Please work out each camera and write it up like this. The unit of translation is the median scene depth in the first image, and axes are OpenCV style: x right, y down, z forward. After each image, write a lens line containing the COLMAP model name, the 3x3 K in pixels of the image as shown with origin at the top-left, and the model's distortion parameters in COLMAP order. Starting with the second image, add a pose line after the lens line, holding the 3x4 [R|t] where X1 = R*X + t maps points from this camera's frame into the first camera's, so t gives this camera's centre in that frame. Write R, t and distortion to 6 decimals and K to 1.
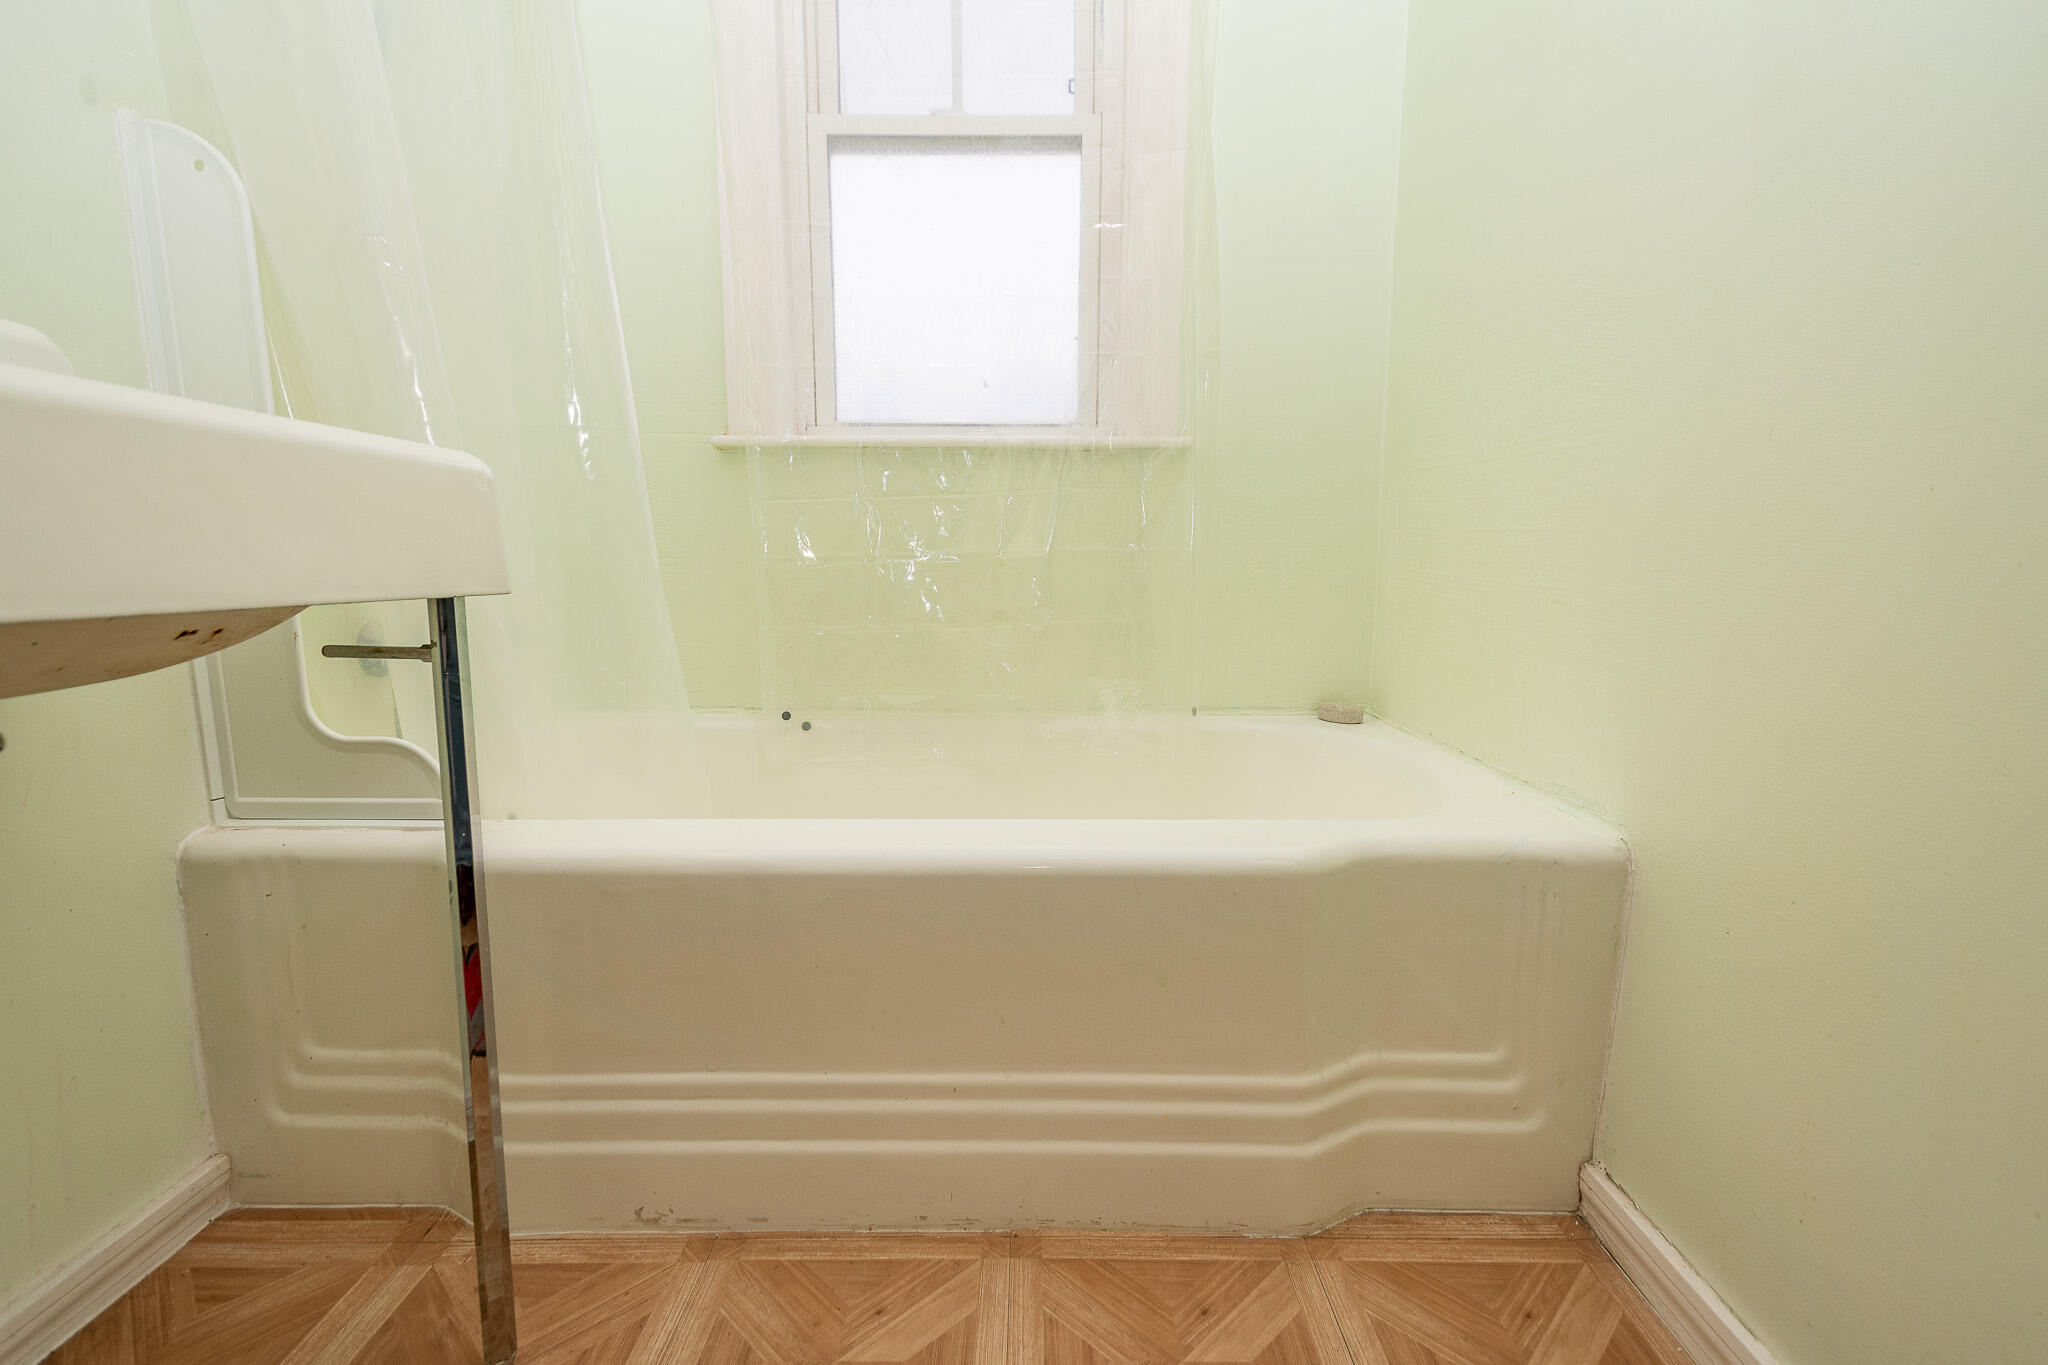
lens RADIAL K [[966.3, 0, 1044.6], [0, 966.3, 702.8], [0, 0, 1]] dist [0.013881, -0.000739]
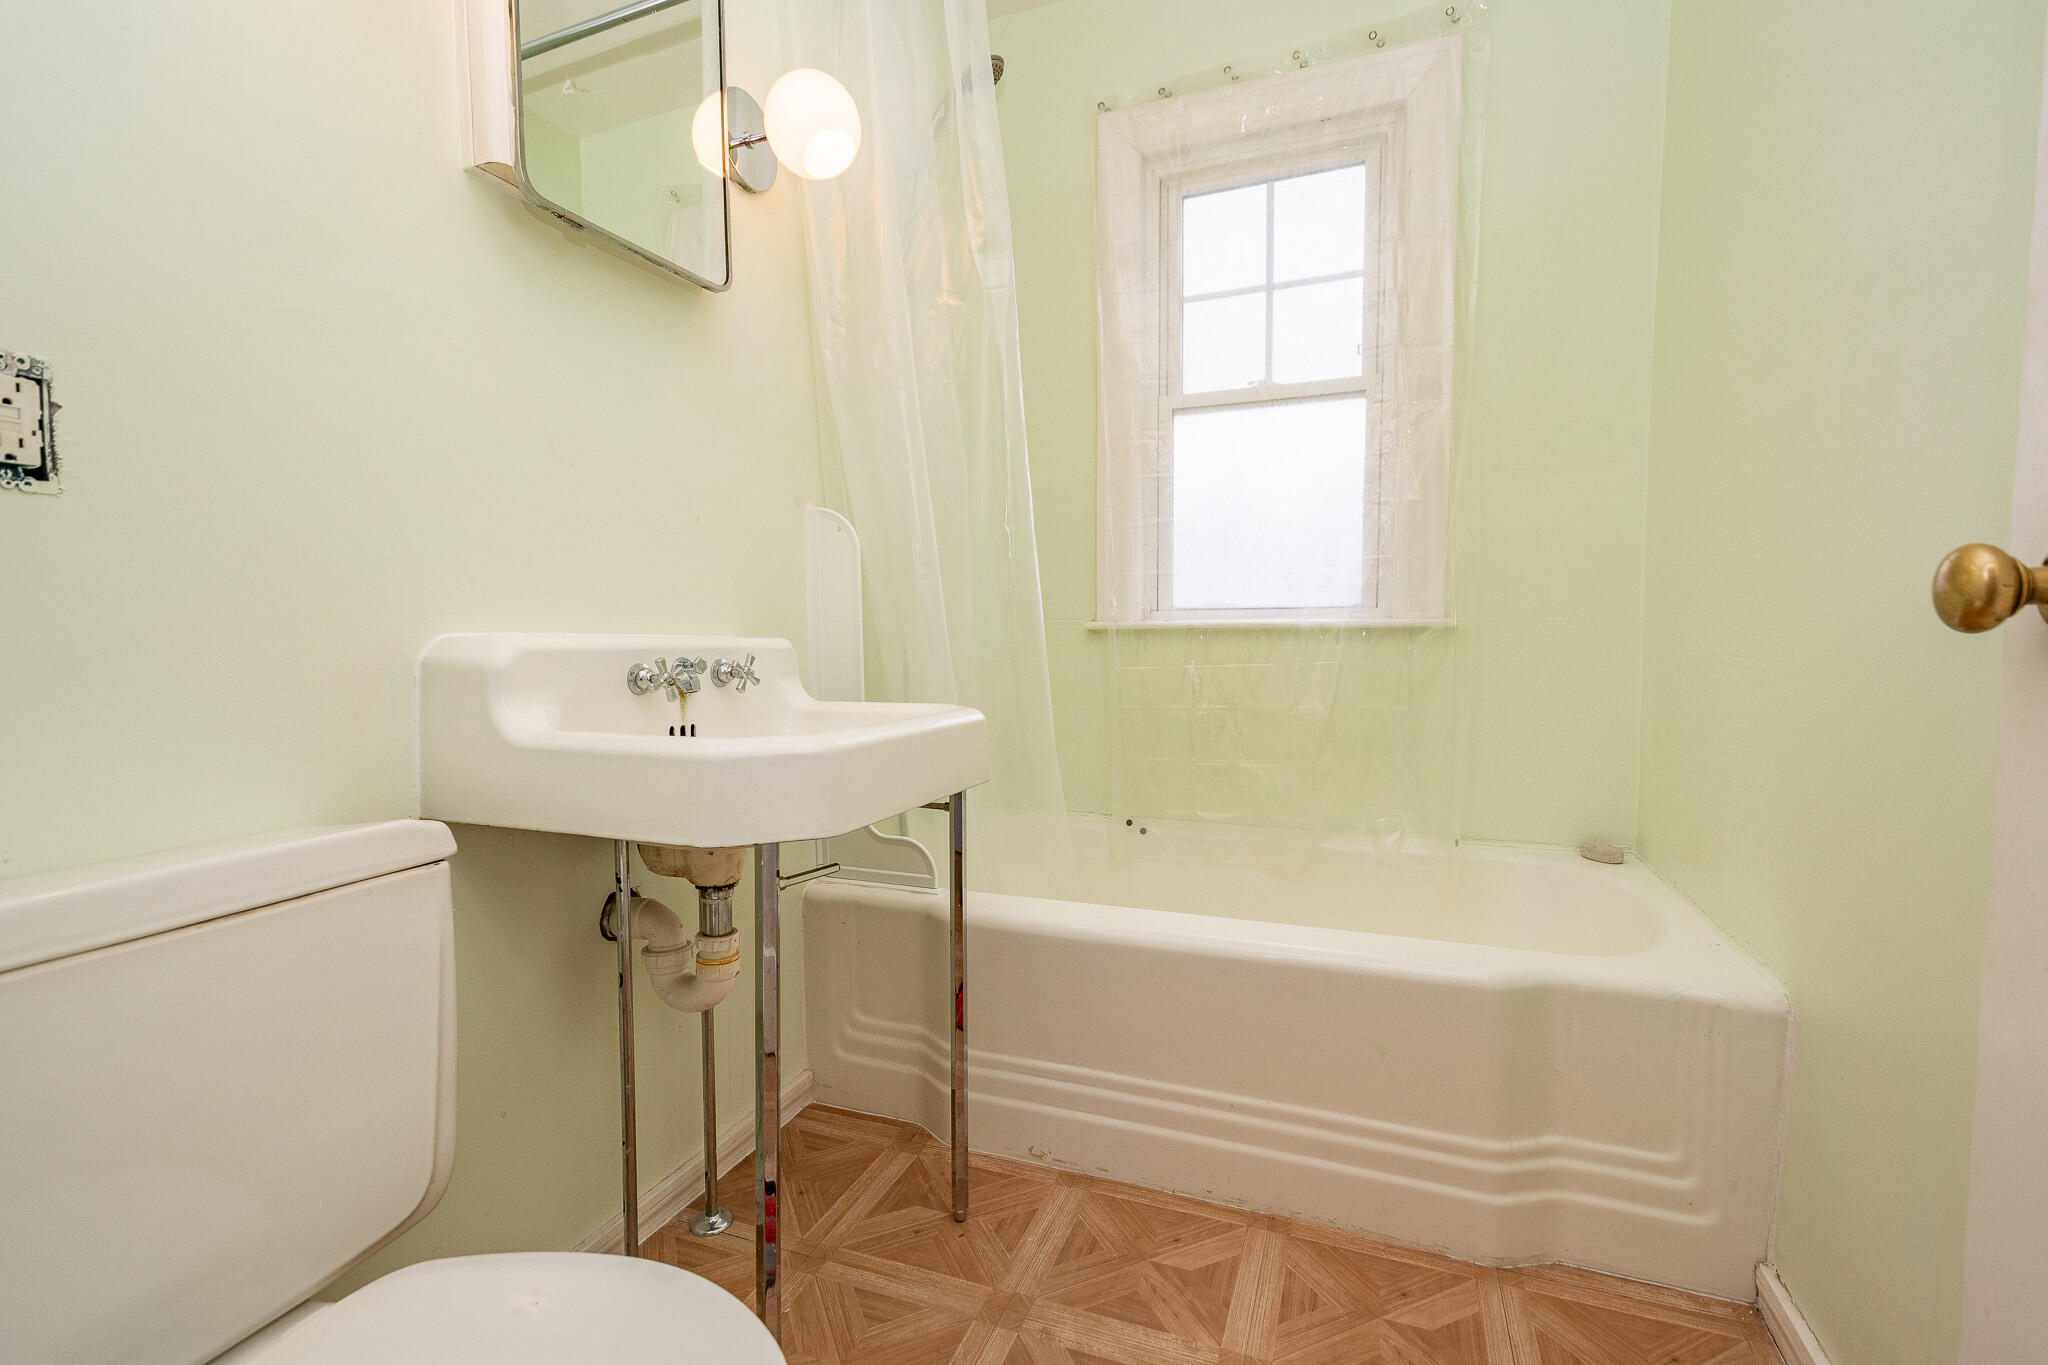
lens RADIAL K [[943.6, 0, 1011.7], [0, 943.6, 692.1], [0, 0, 1]] dist [0.028748, -0.013225]
pose [[0.926211, 0.012915, -0.376784, 0.133995], [-0.041888, 0.996750, -0.068803, -0.118247], [0.374671, 0.079509, 0.923742, -0.520520]]
